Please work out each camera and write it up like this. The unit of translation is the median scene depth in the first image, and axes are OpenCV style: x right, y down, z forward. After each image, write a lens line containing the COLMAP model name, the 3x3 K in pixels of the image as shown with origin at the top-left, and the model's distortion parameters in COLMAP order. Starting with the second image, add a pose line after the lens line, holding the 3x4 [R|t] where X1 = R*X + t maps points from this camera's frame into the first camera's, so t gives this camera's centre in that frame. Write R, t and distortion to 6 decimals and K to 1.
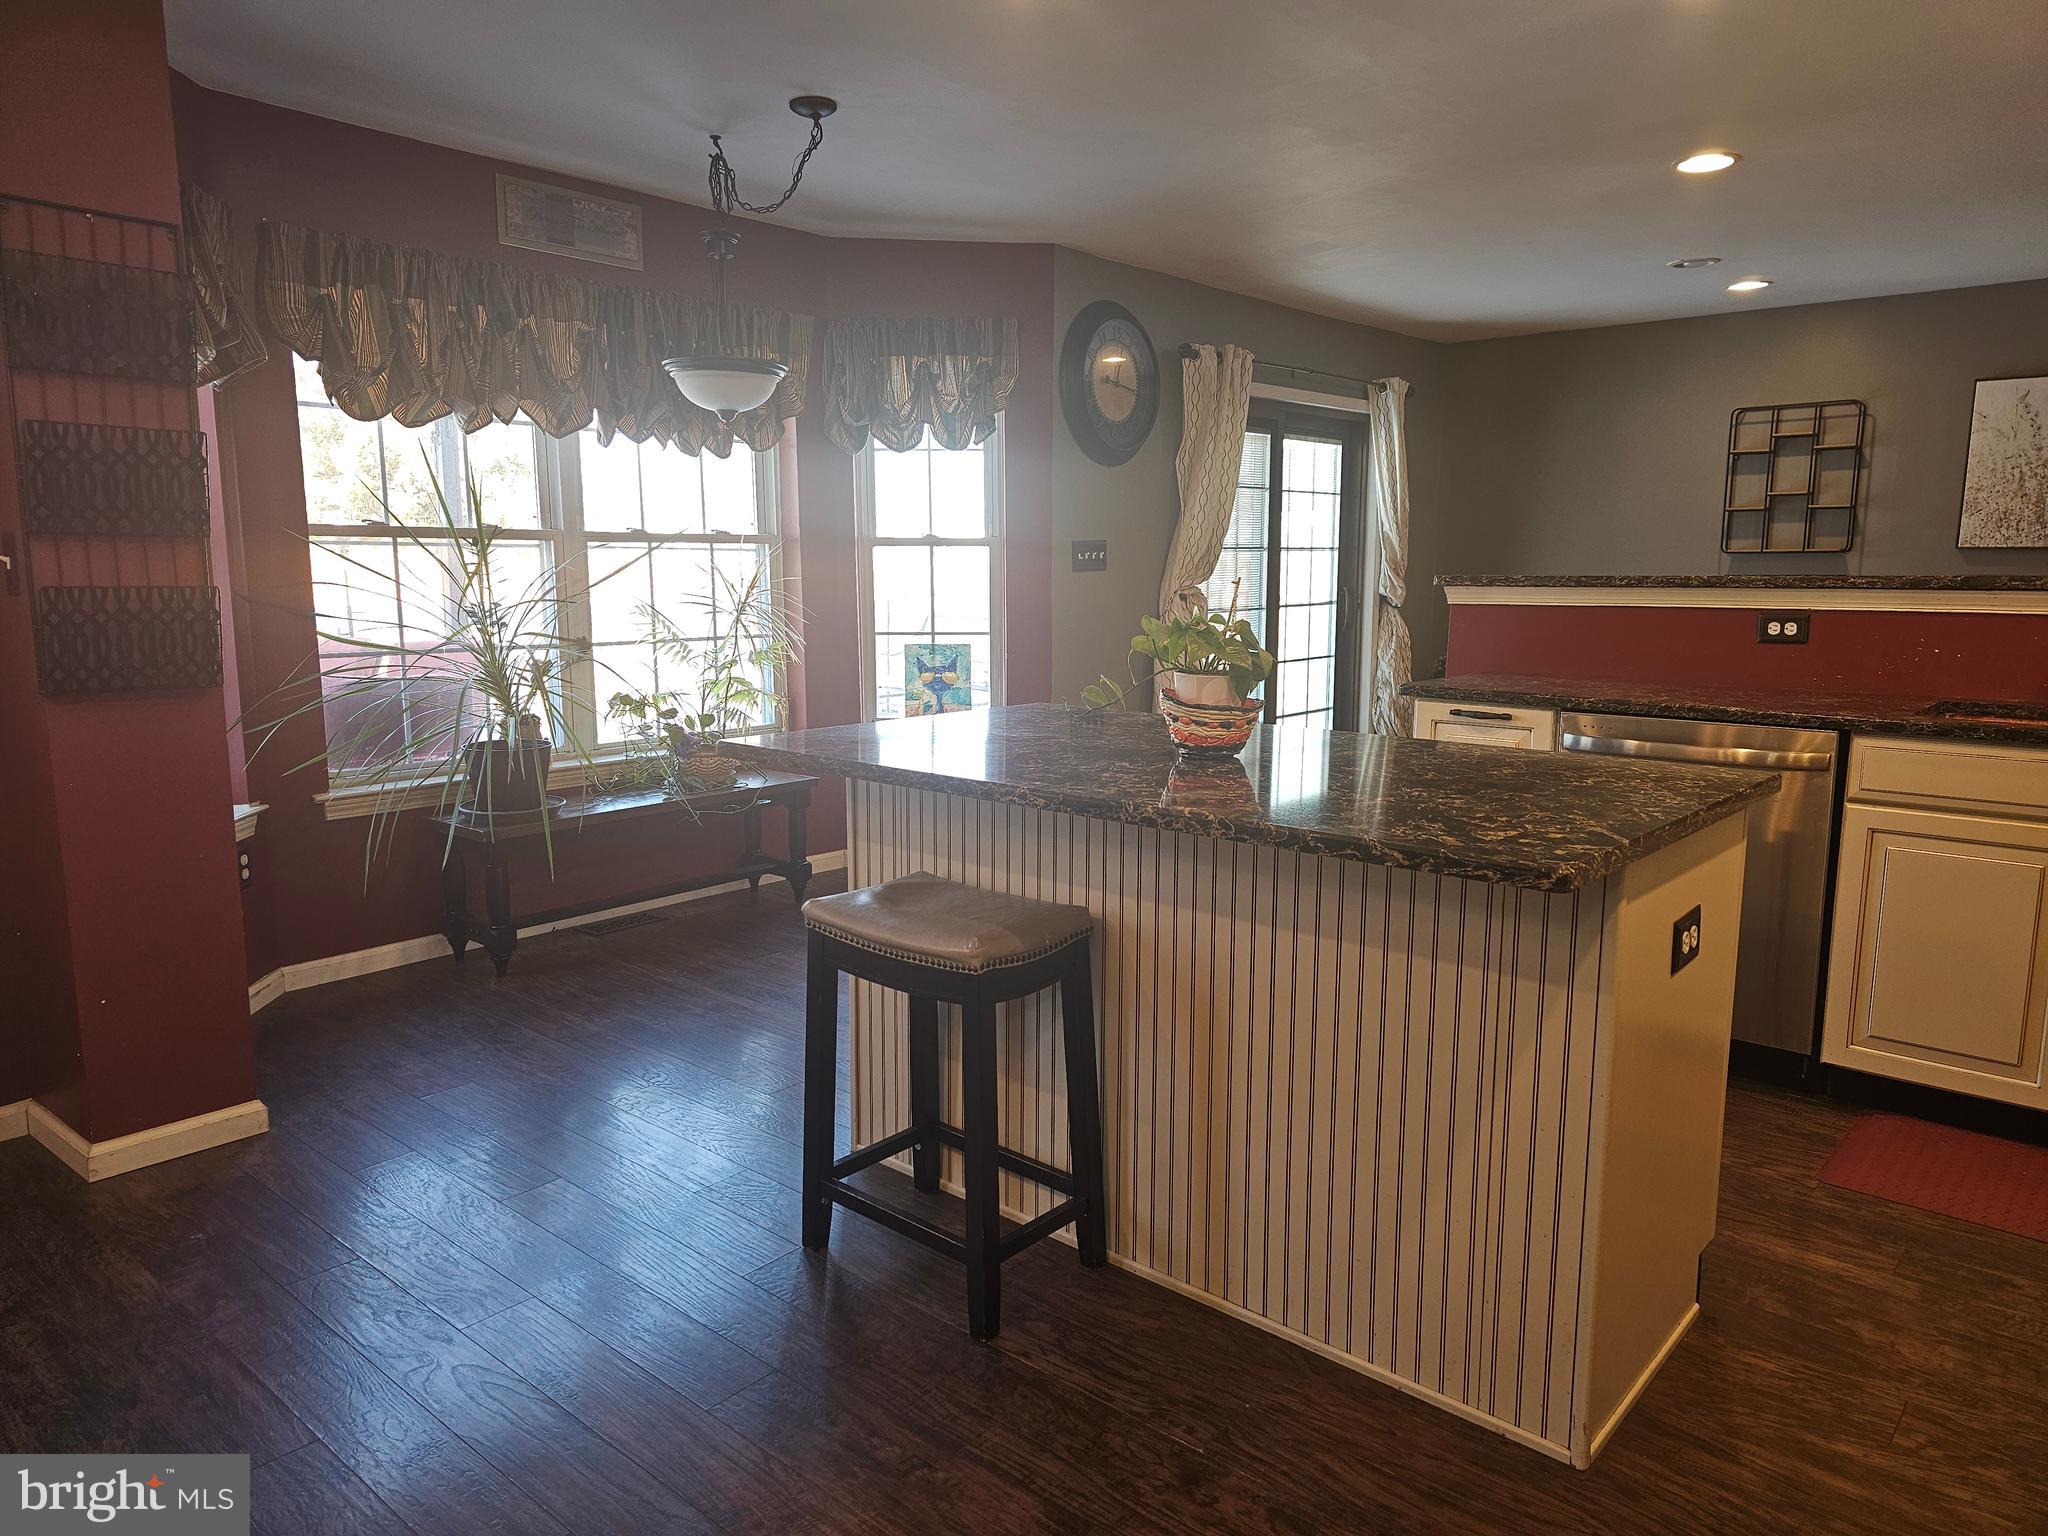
lens RADIAL K [[1361.9, 0, 1042.3], [0, 1361.9, 766.8], [0, 0, 1]] dist [0.054108, -0.040490]
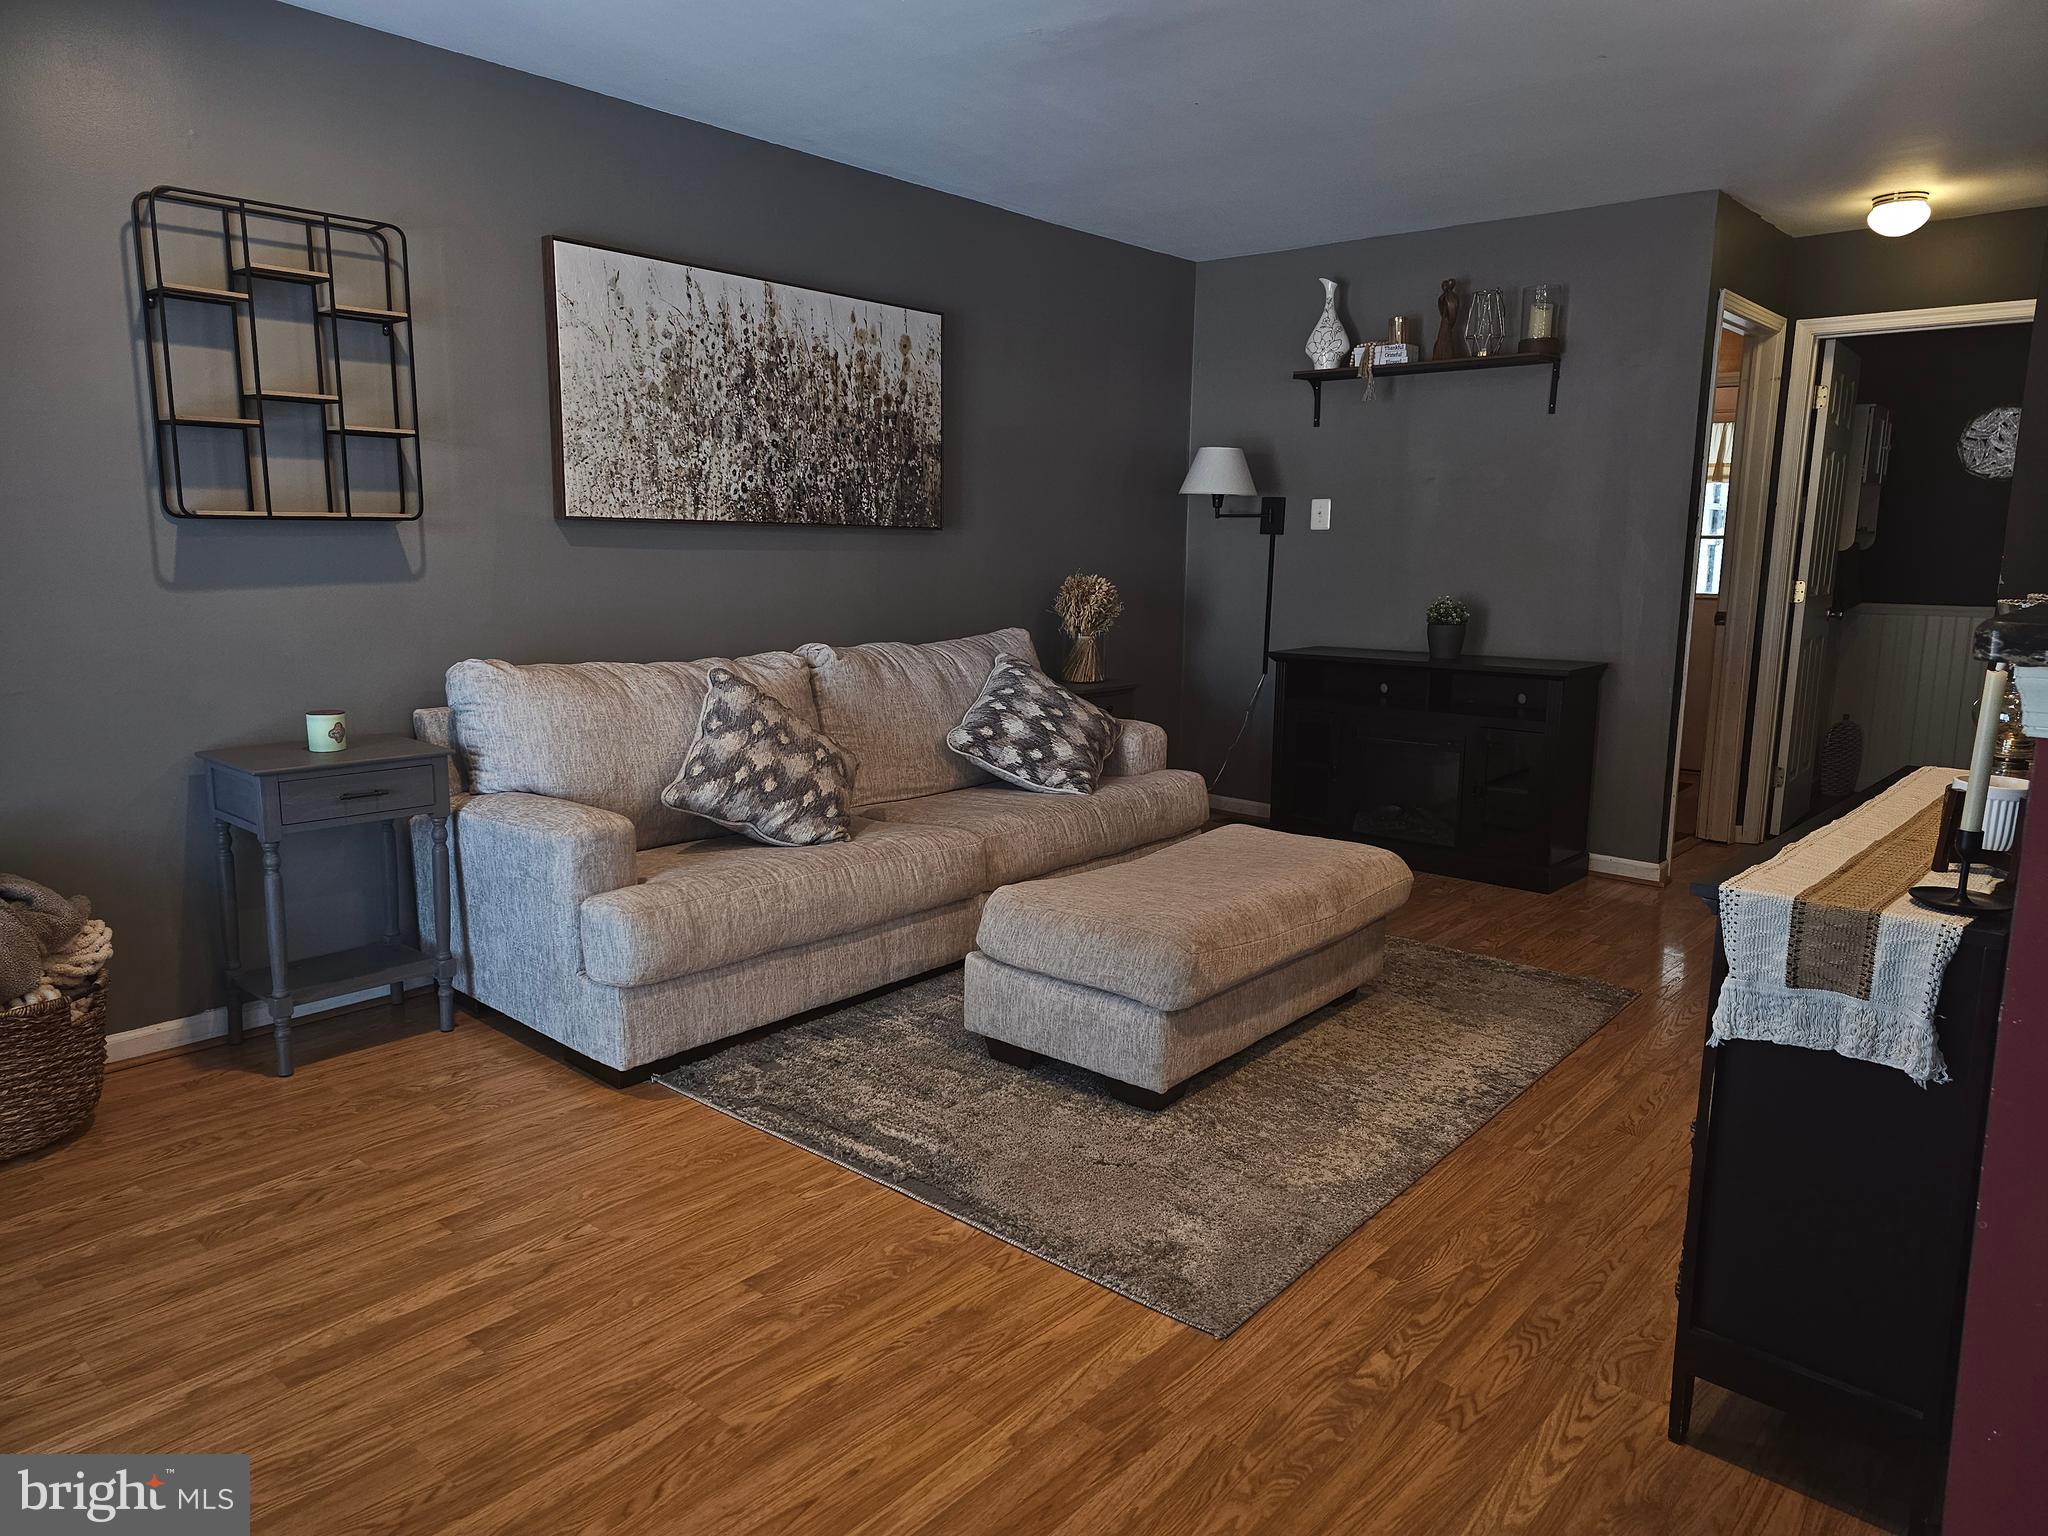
lens RADIAL K [[1361.9, 0, 1028.9], [0, 1361.9, 764.5], [0, 0, 1]] dist [0.054108, -0.040490]
pose [[0.010713, -0.166105, 0.986050, 0.053611], [0.139293, 0.976740, 0.163024, -0.133461], [-0.990193, 0.135603, 0.033601, 0.866440]]
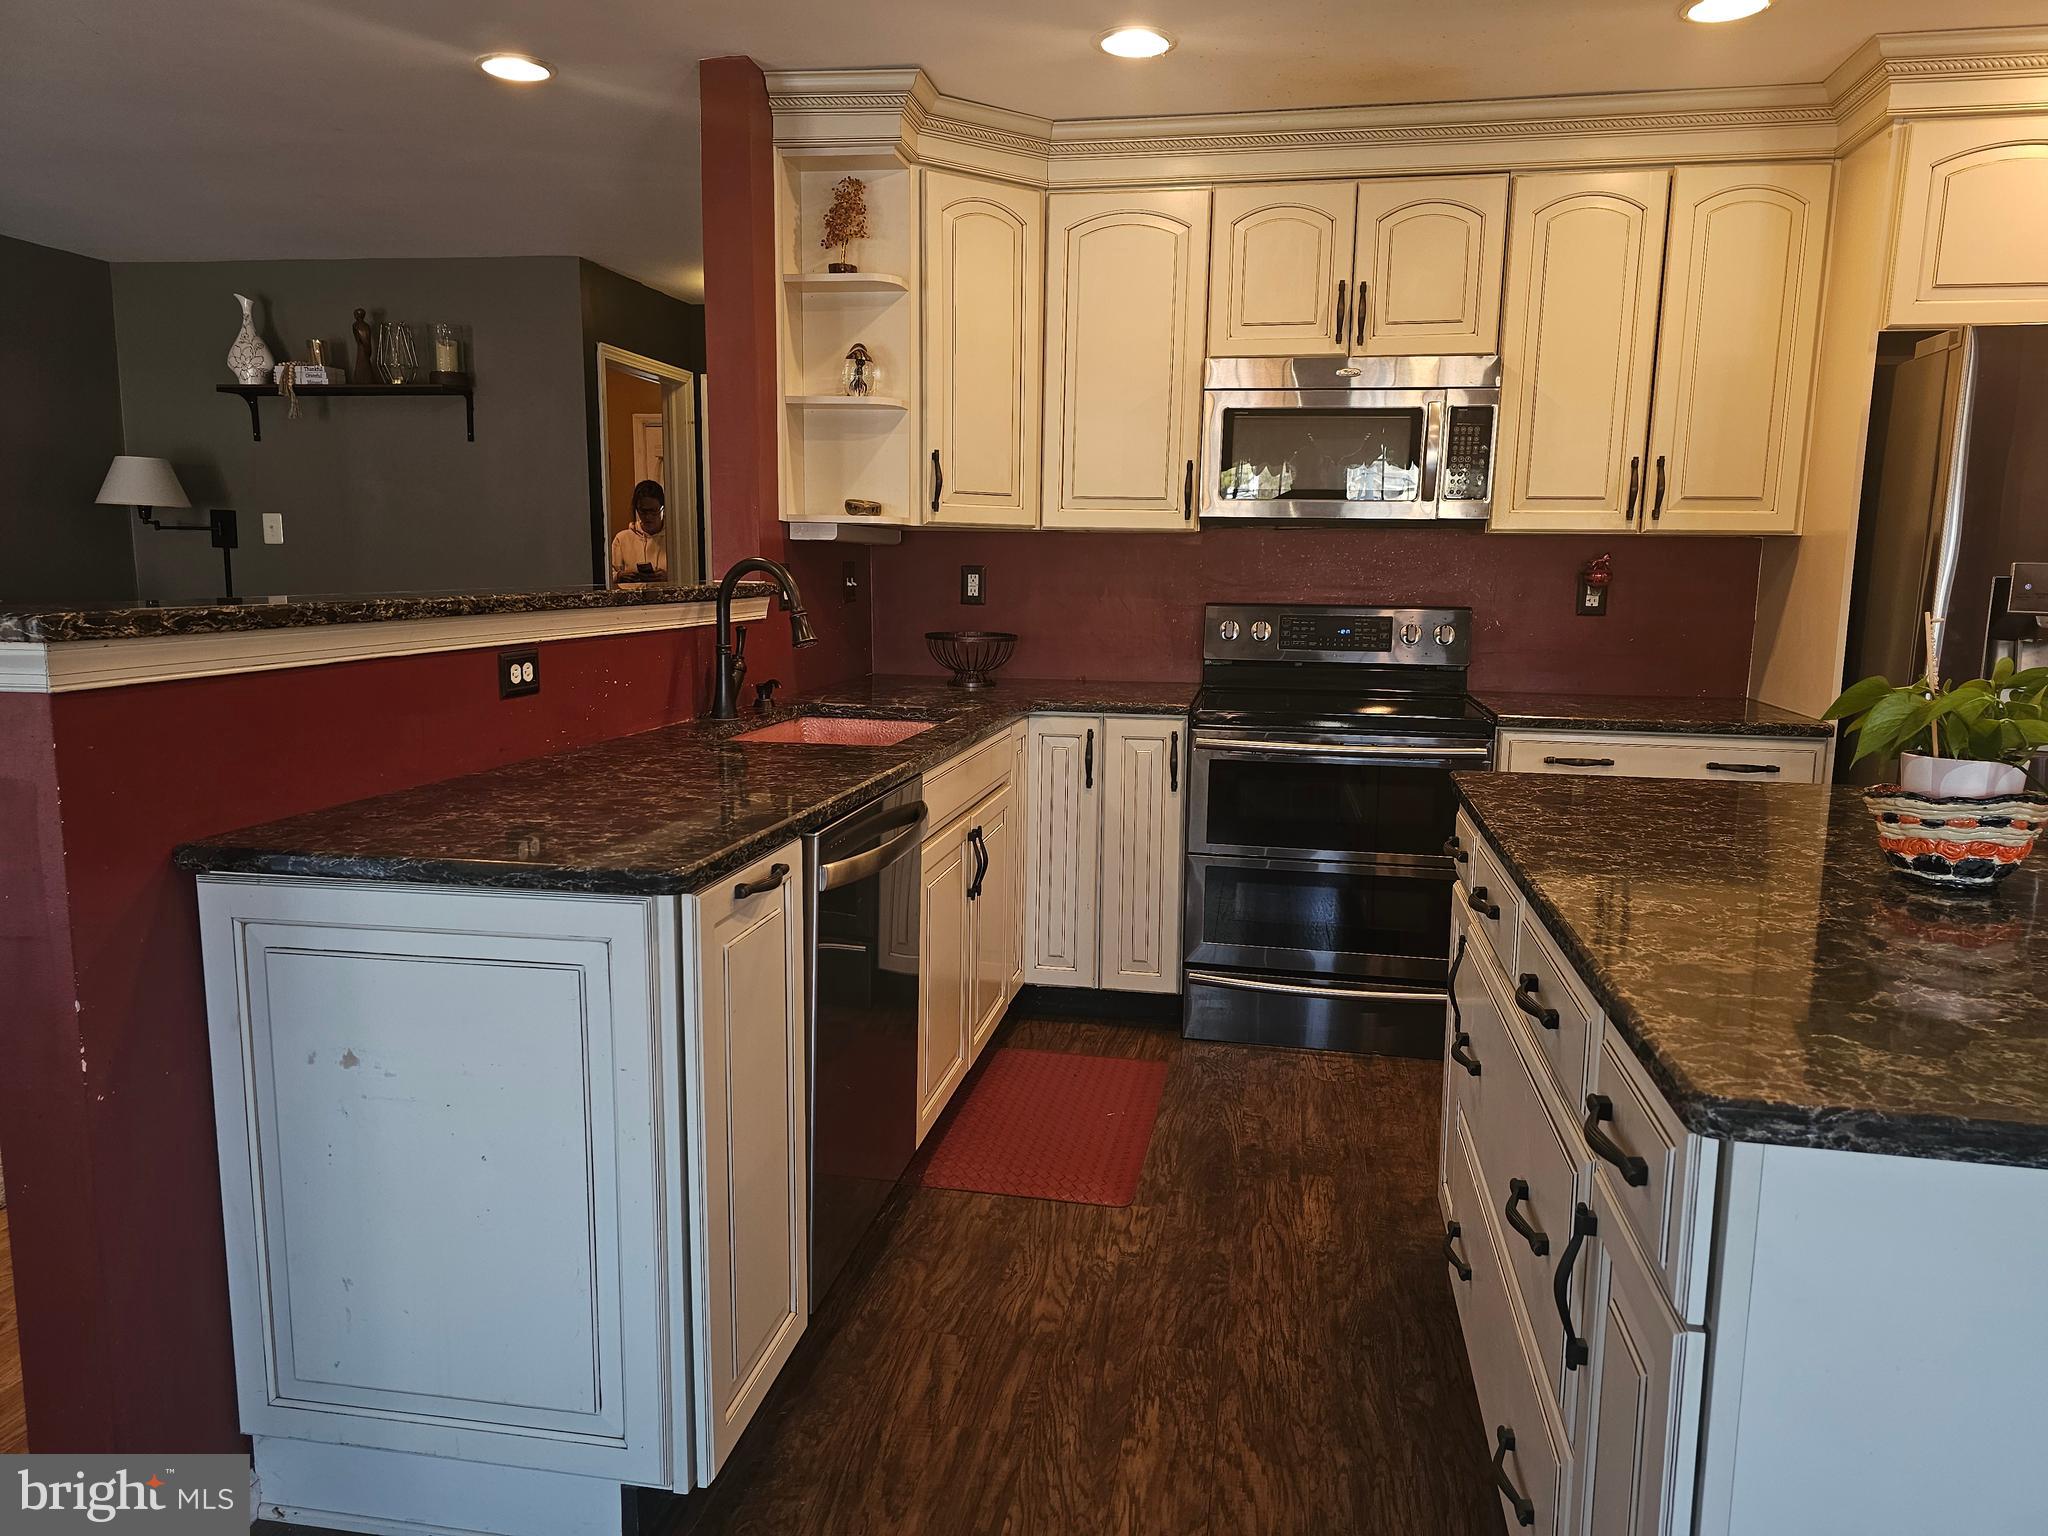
lens RADIAL K [[1361.9, 0, 1034.5], [0, 1361.9, 771.3], [0, 0, 1]] dist [0.054108, -0.040490]
pose [[-0.498137, -0.137818, 0.856076, -0.094464], [0.118047, 0.967317, 0.224417, -0.108690], [-0.859025, 0.212847, -0.465588, 0.695122]]
